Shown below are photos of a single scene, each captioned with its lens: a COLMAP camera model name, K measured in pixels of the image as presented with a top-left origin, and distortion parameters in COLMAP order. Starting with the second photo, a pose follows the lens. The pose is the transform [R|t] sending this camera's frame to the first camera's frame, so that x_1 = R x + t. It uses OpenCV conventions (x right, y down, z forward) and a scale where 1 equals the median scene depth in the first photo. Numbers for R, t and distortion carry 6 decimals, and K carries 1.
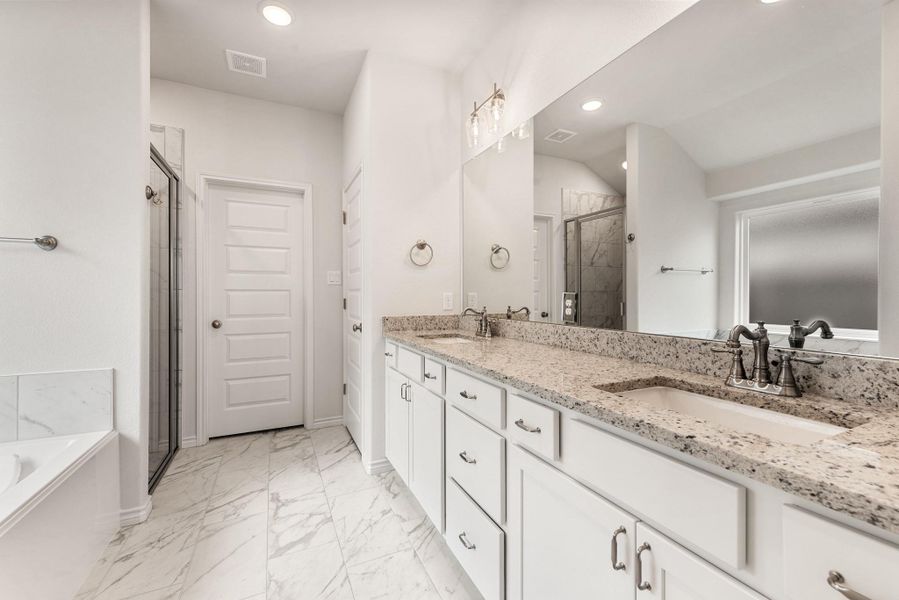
lens RADIAL K [[376.4, 0, 445.6], [0, 376.4, 296.8], [0, 0, 1]] dist [-0.000999, 0.000002]
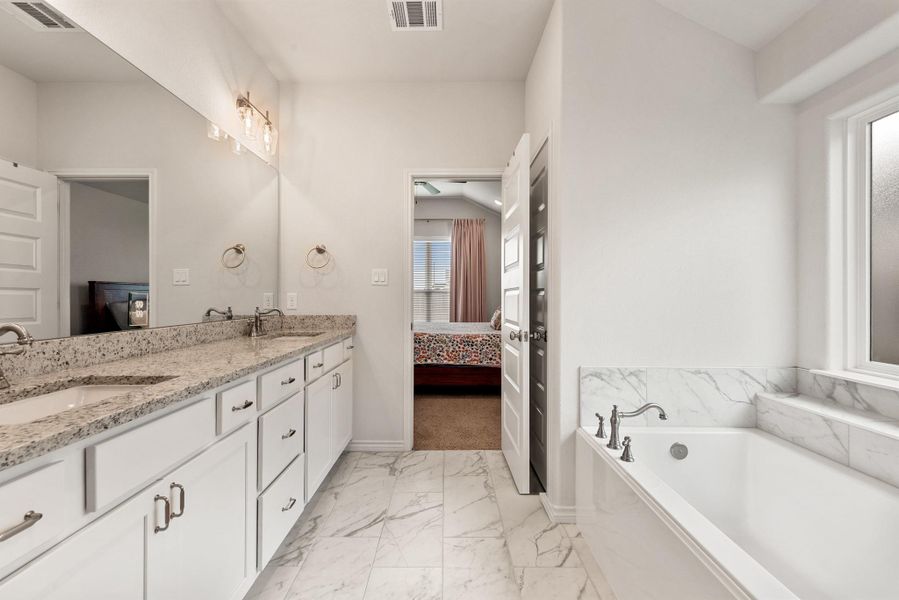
lens RADIAL K [[376.4, 0, 445.6], [0, 376.4, 296.8], [0, 0, 1]] dist [-0.000999, 0.000002]
pose [[-0.911140, -0.001554, 0.412093, -0.718103], [-0.000147, 0.999994, 0.003447, -0.005144], [-0.412096, 0.003080, -0.911135, 1.542775]]
